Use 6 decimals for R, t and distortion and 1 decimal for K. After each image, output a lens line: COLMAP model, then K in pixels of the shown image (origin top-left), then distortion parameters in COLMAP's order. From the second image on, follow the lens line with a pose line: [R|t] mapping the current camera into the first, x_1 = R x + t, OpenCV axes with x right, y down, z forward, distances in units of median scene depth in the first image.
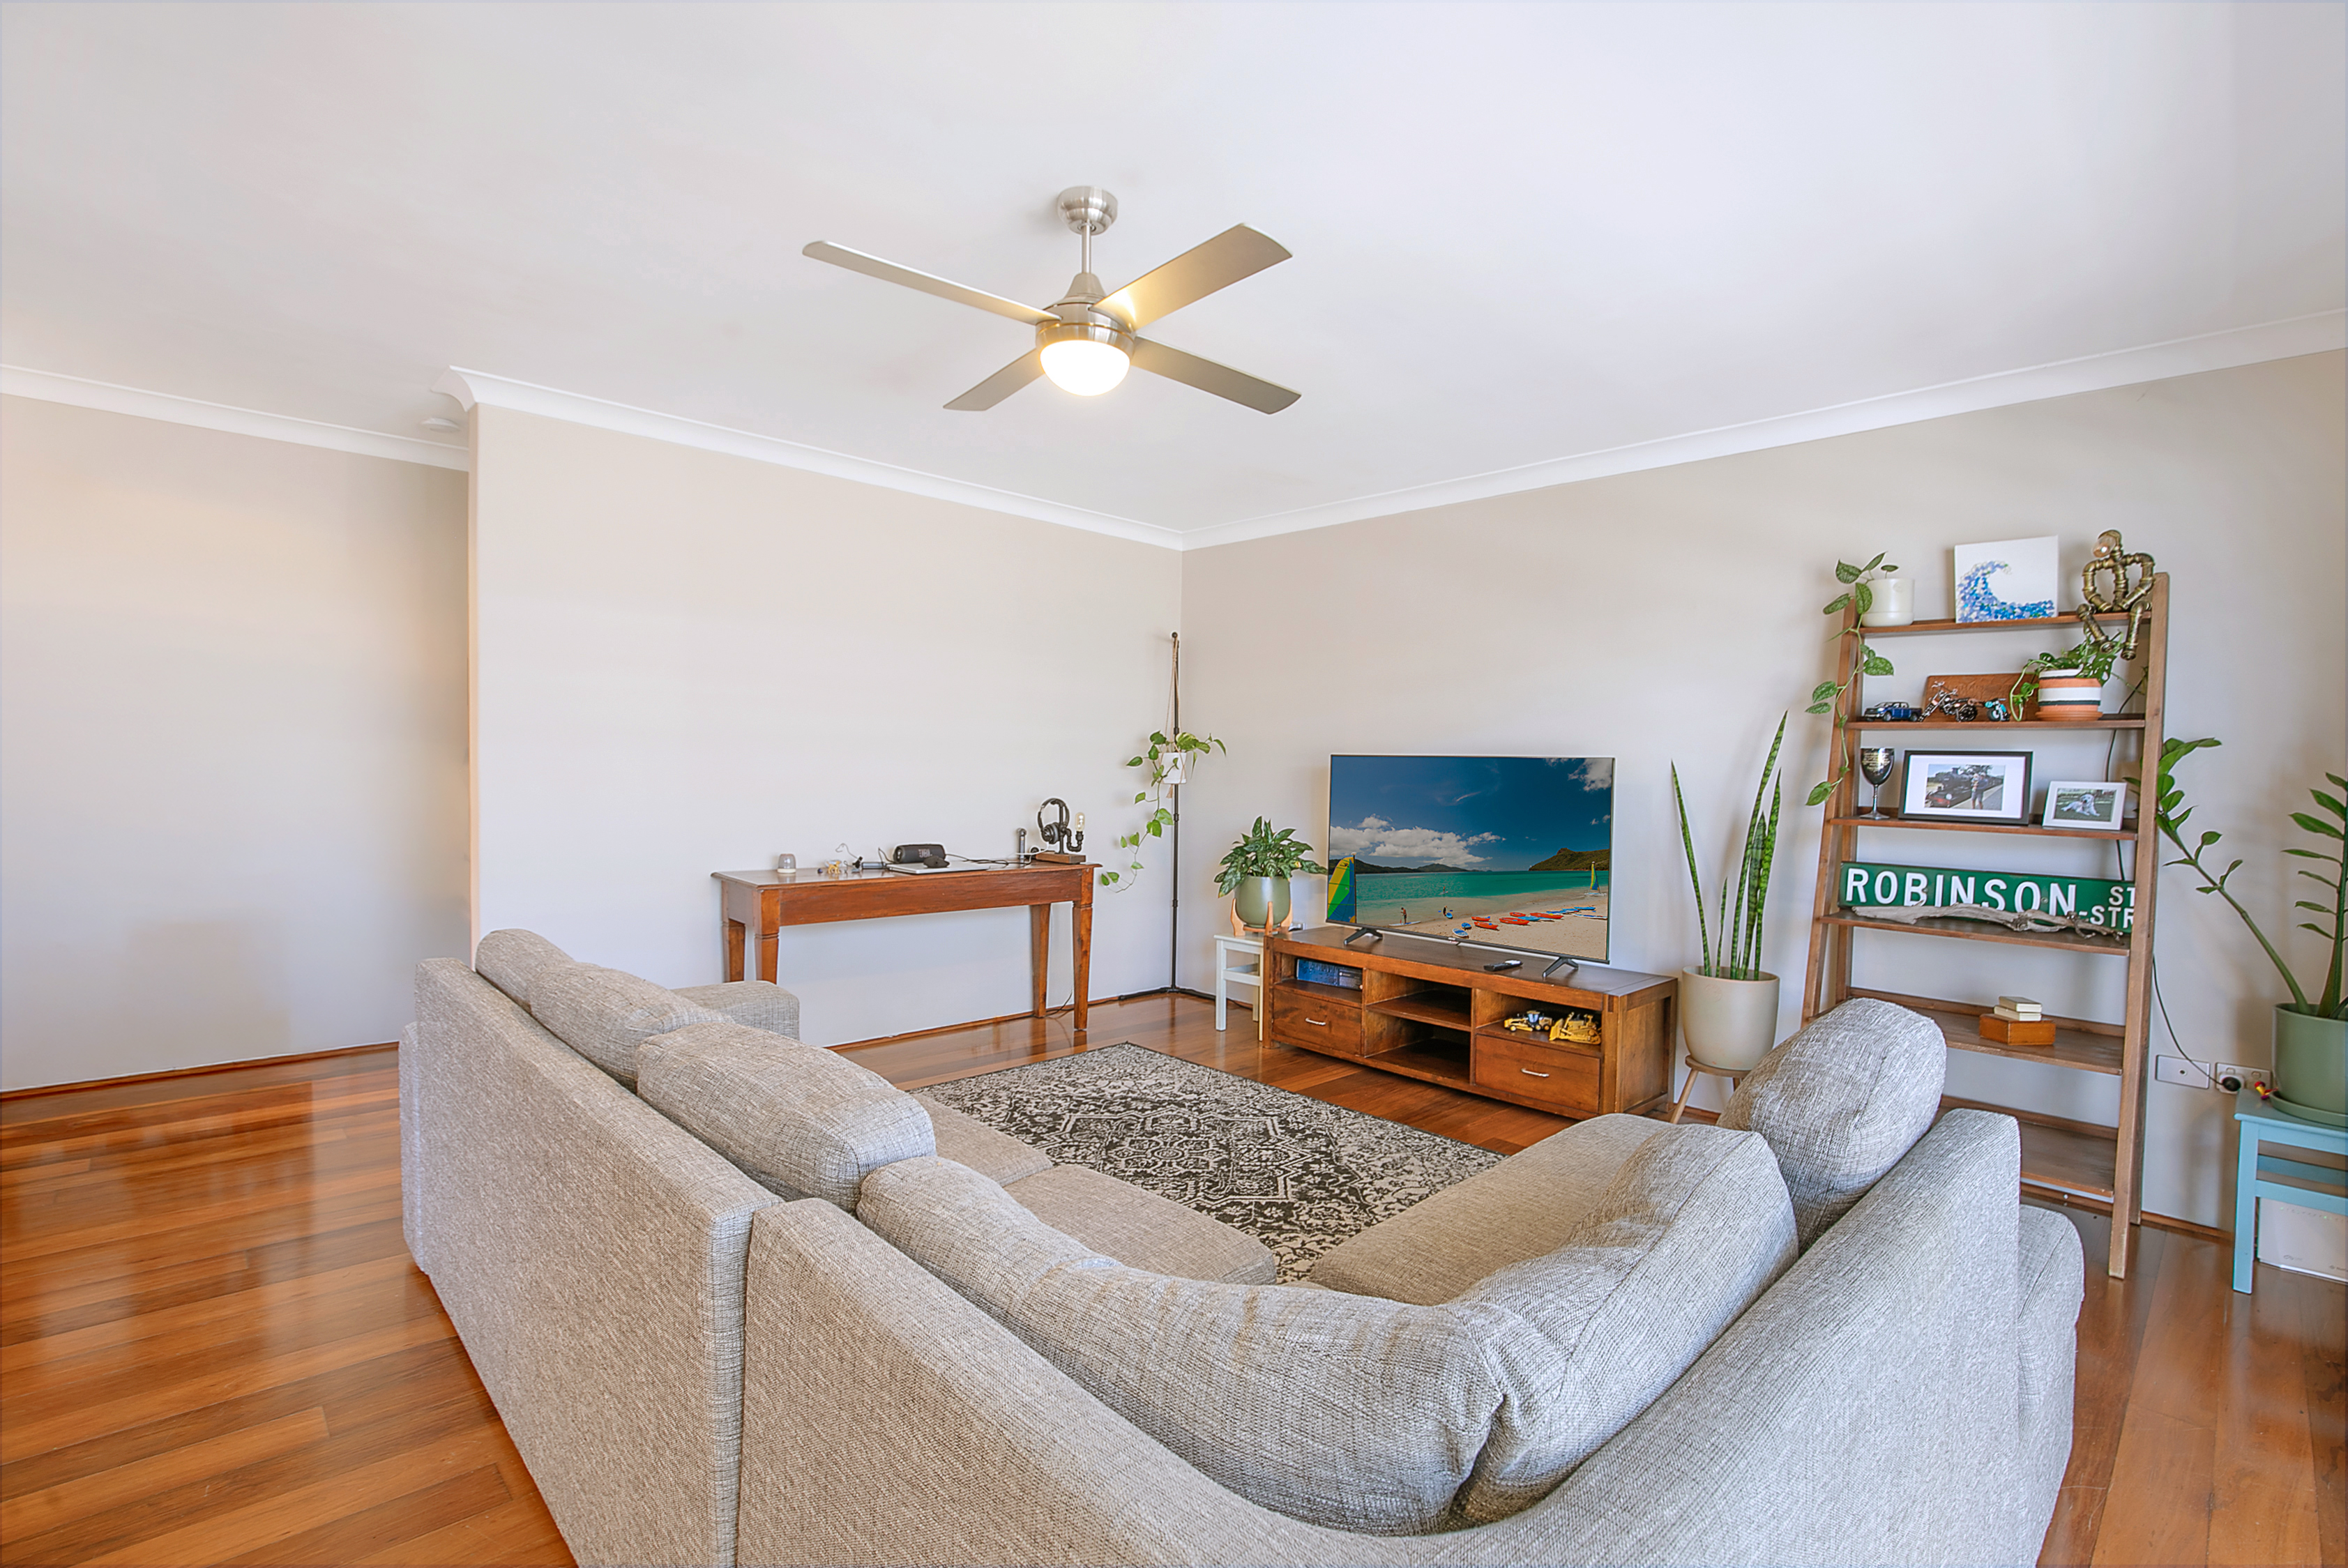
lens RADIAL K [[1076.1, 0, 1174.0], [0, 1076.1, 784.0], [0, 0, 1]] dist [0.002096, 0.000113]
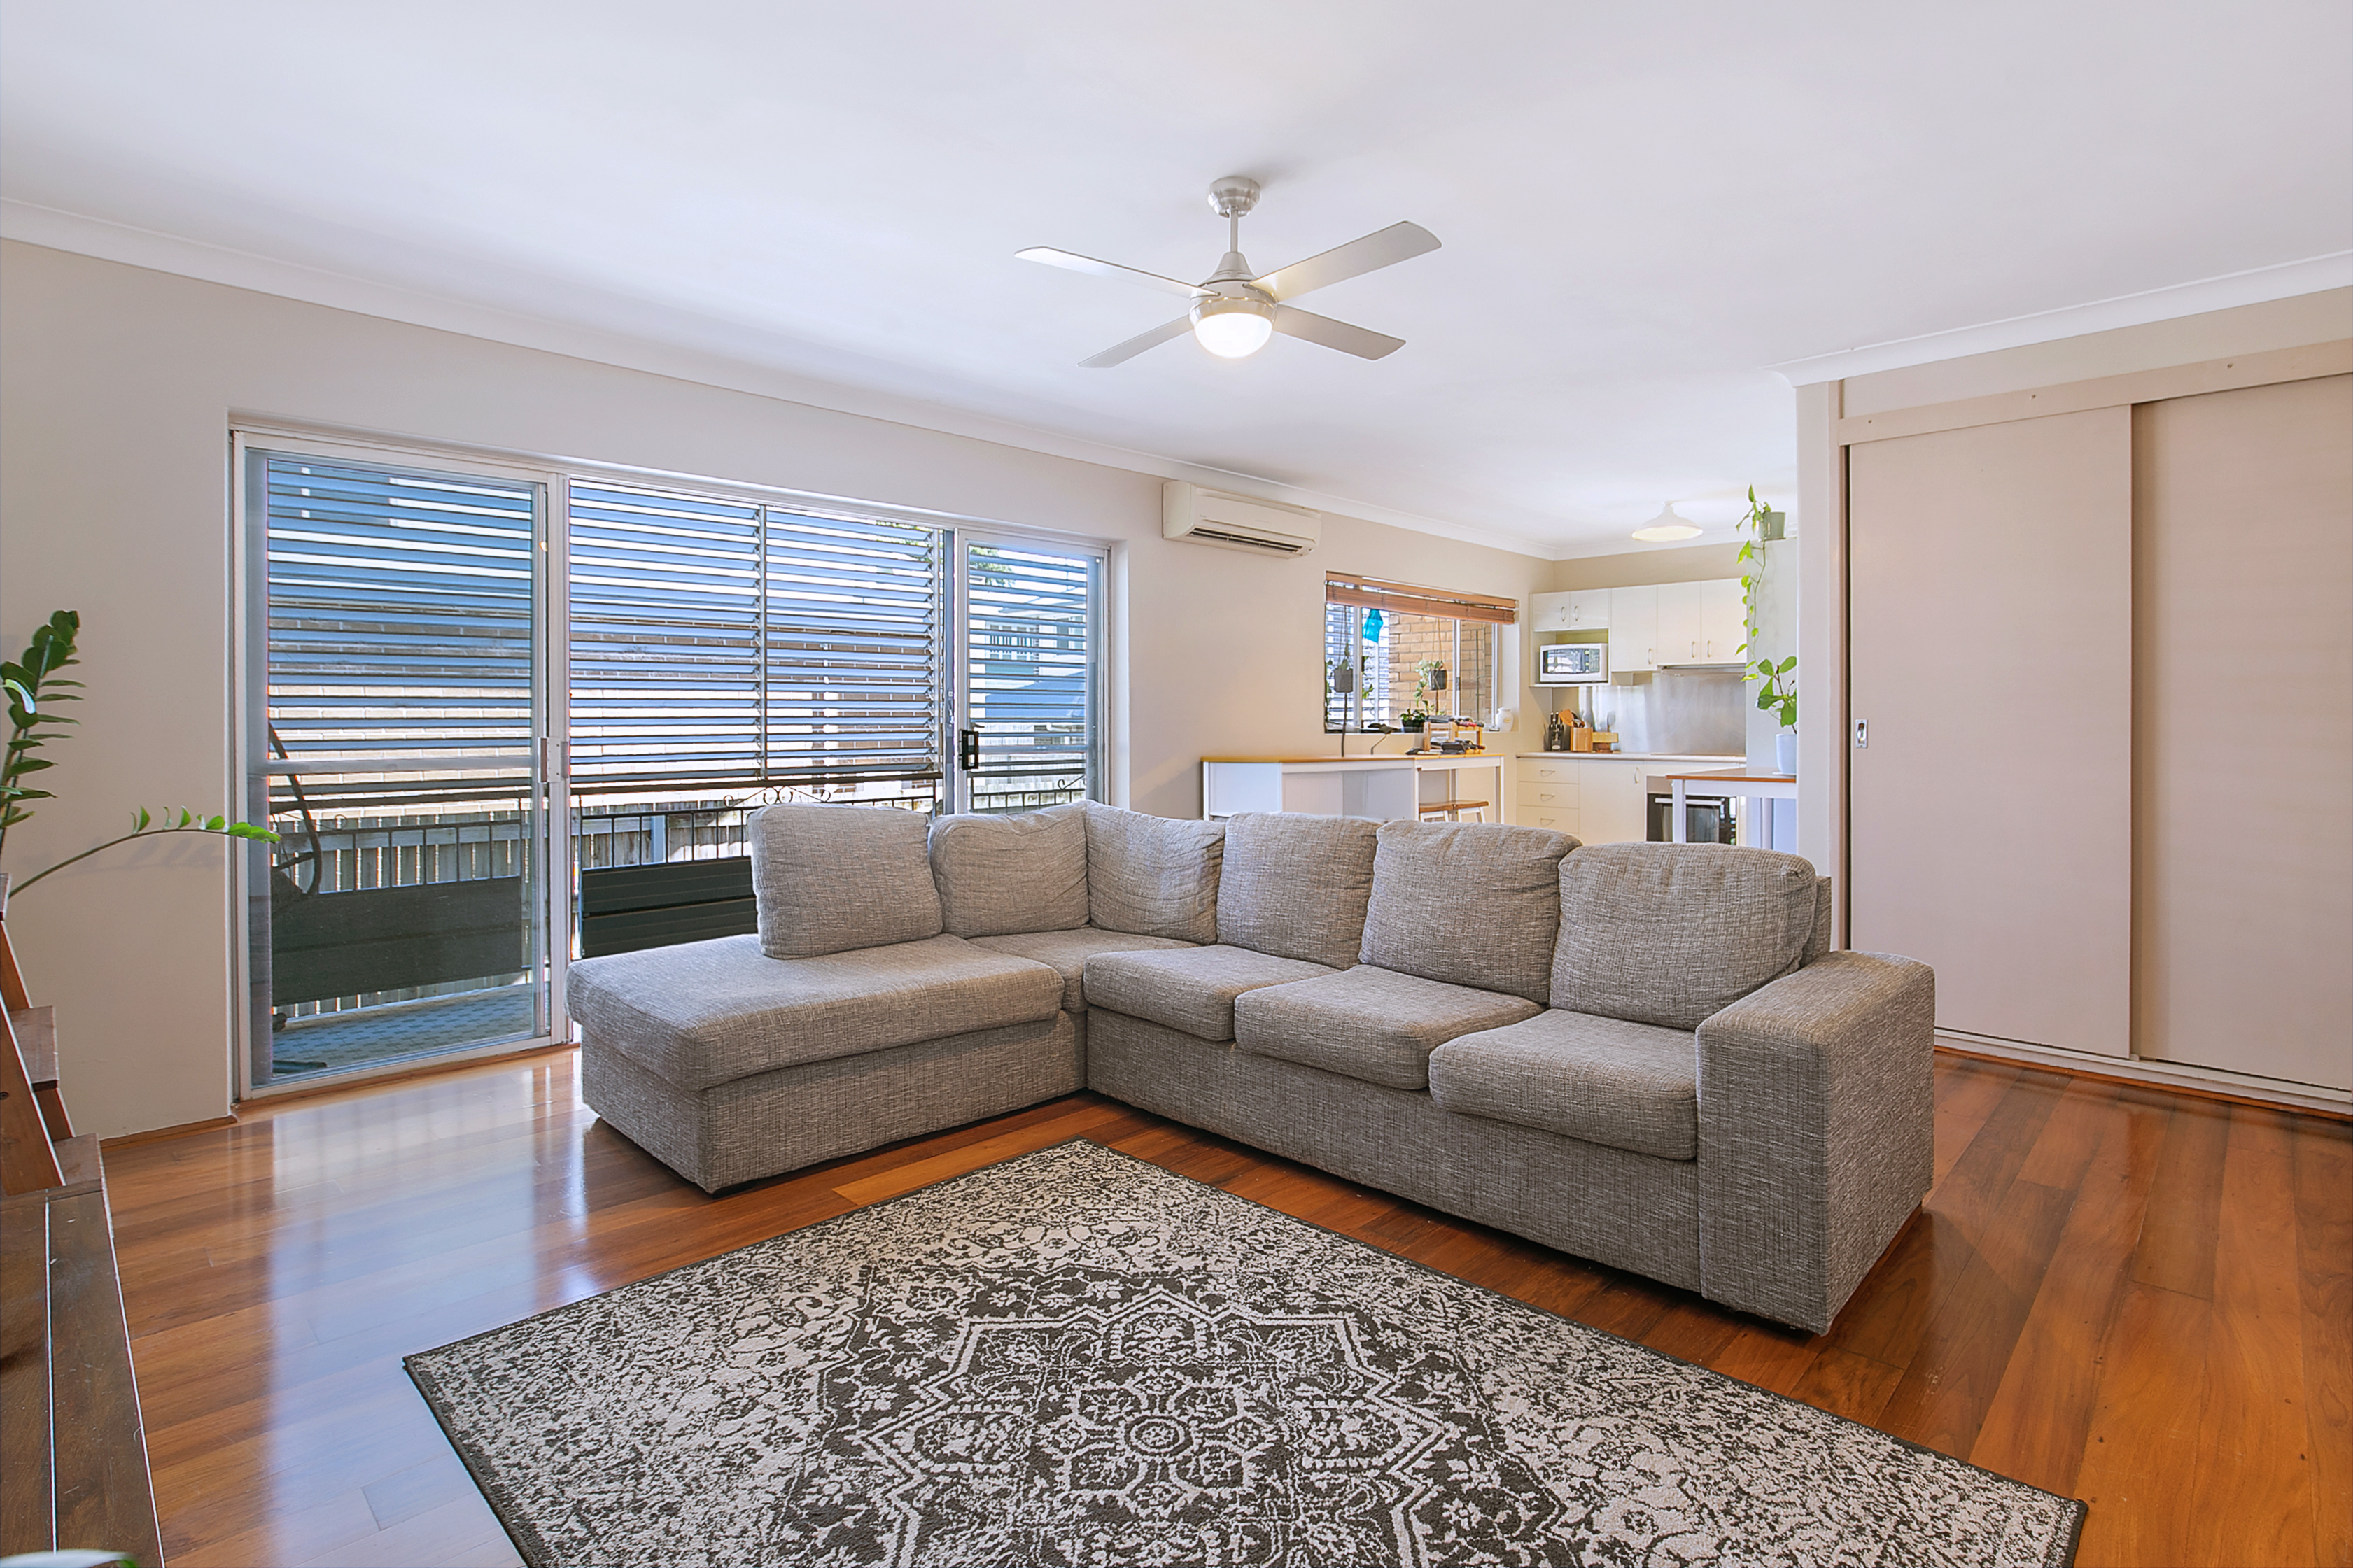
lens RADIAL K [[1142.5, 0, 1186.0], [0, 1142.5, 714.6], [0, 0, 1]] dist [-0.026616, -0.000210]
pose [[-0.998744, -0.019822, -0.046007, 0.010872], [-0.020424, 0.999711, 0.012655, -0.000010], [0.045743, 0.013579, -0.998861, 1.374218]]
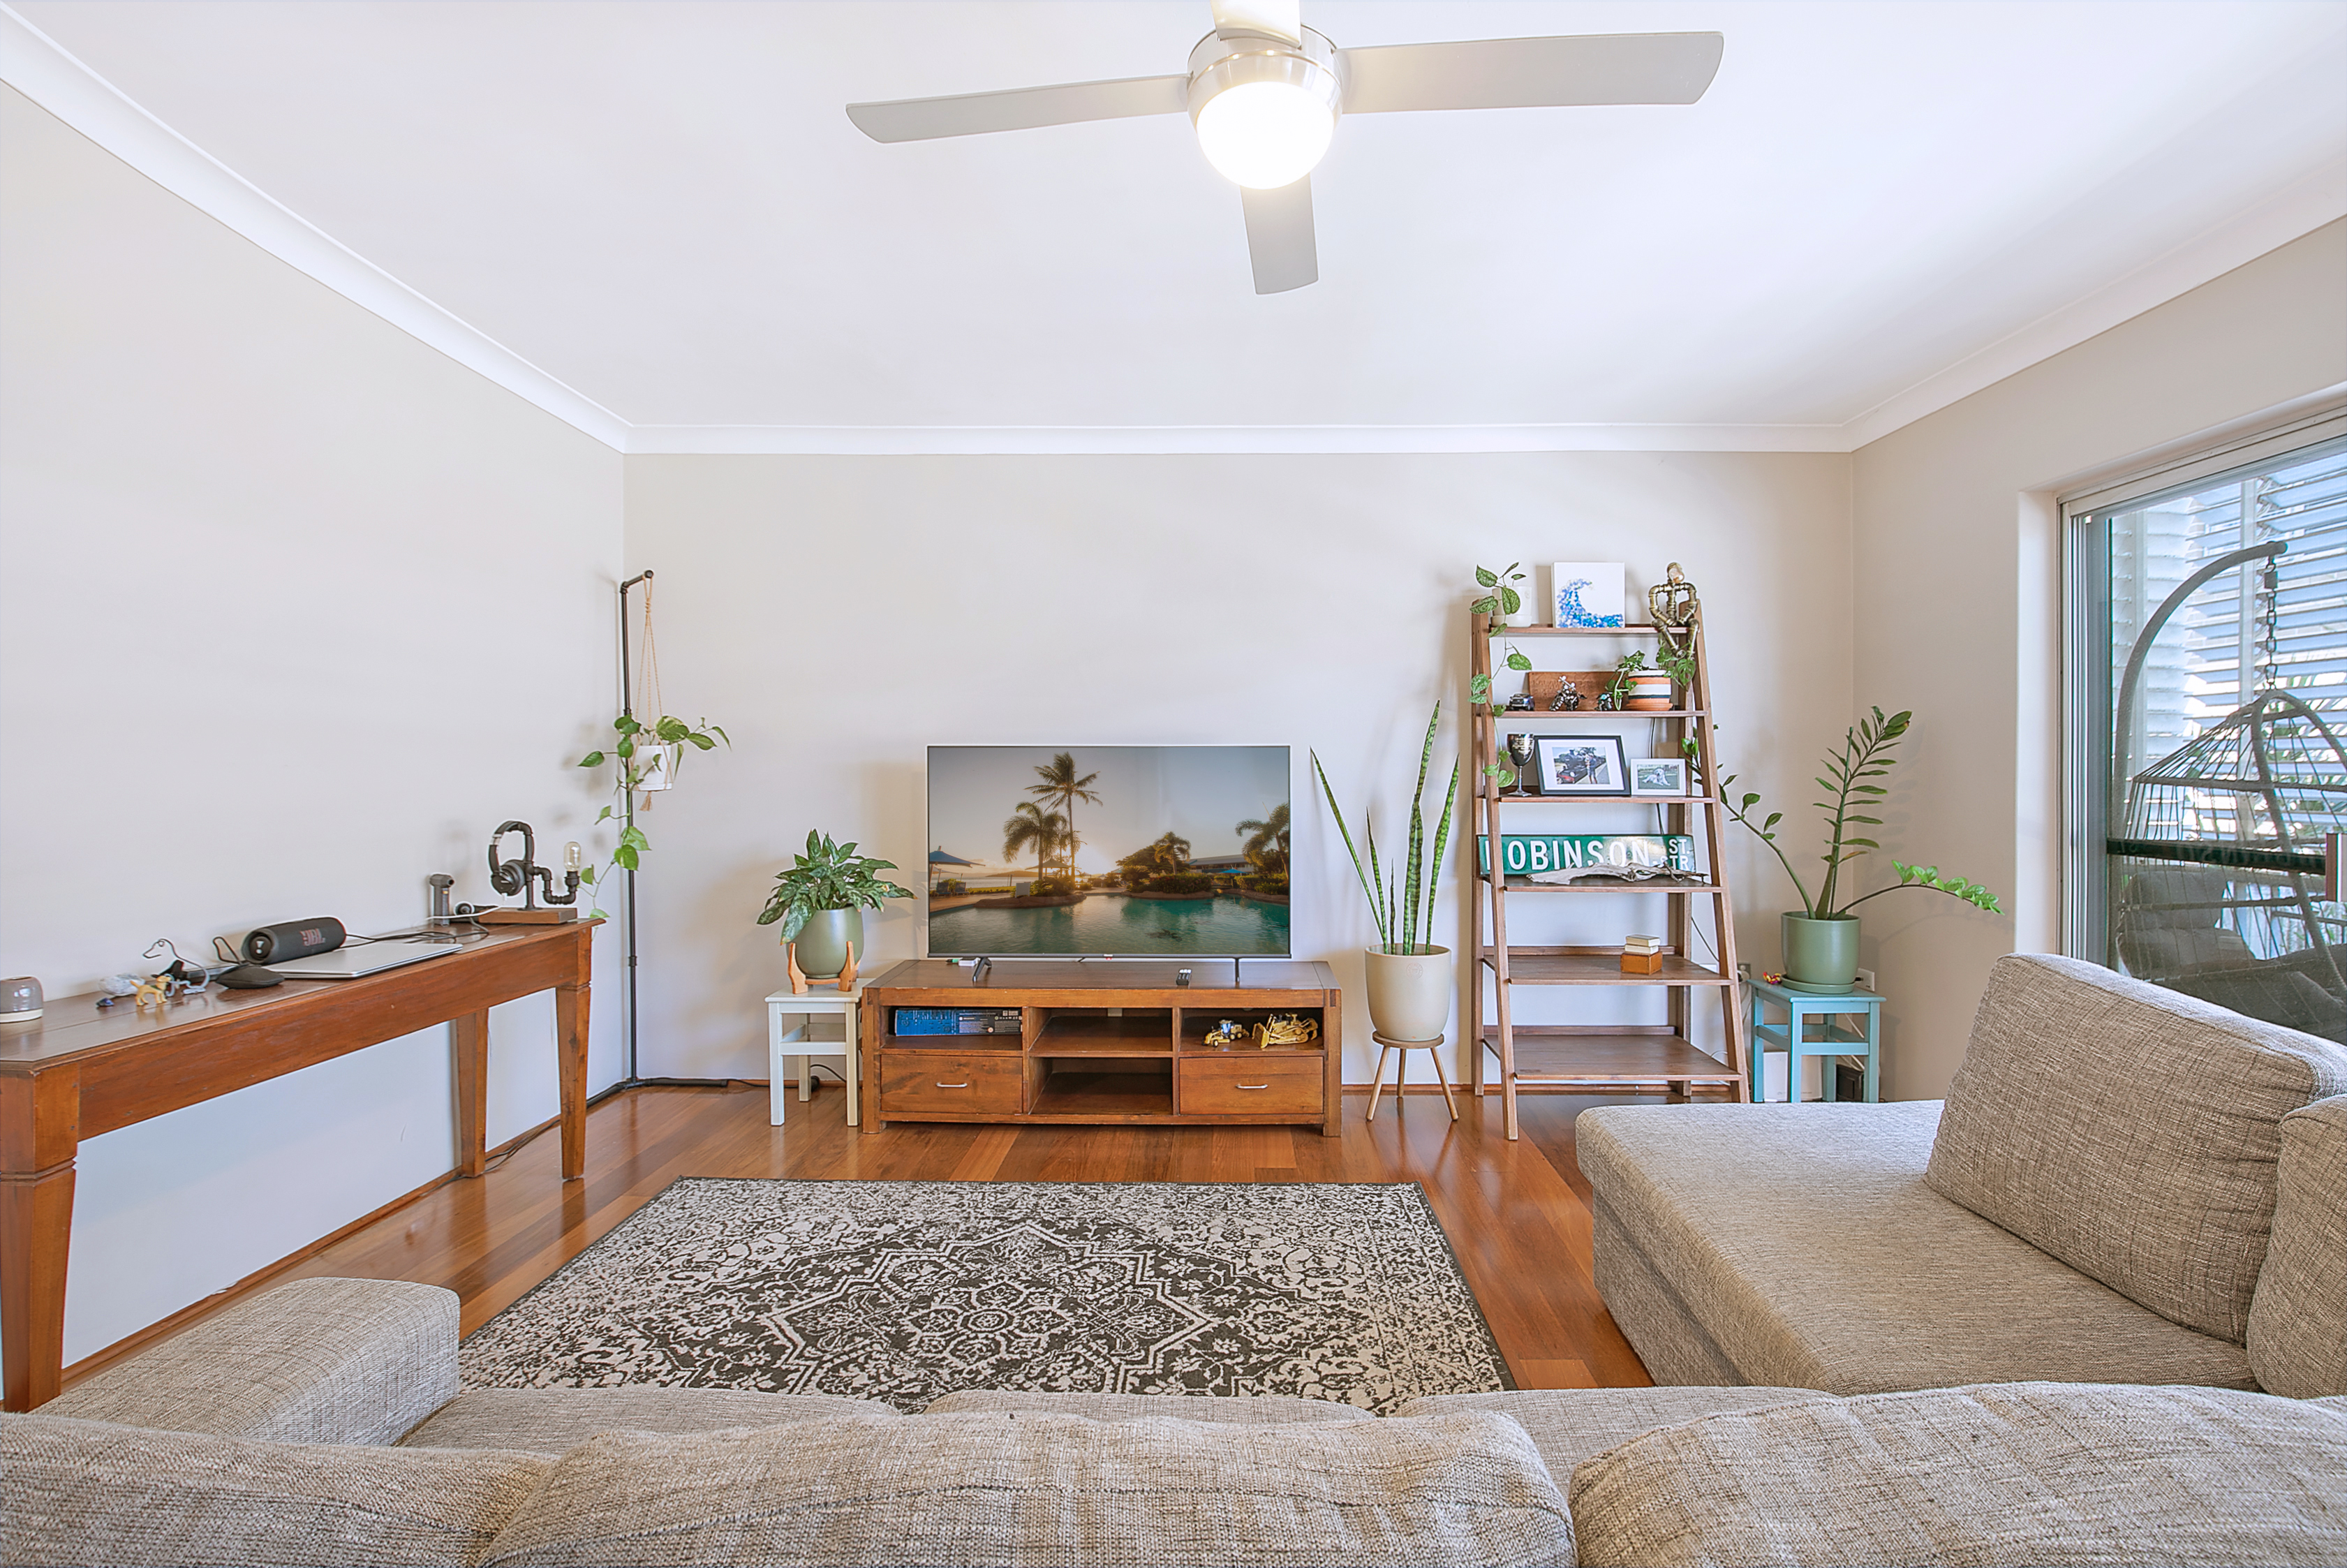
lens RADIAL K [[1091.0, 0, 1187.3], [0, 1091.0, 786.6], [0, 0, 1]] dist [-0.032174, -0.000211]
pose [[0.714673, -0.036419, 0.698510, -0.350079], [0.030237, 0.999319, 0.021166, -0.010560], [-0.698805, 0.005994, 0.715287, 0.369916]]
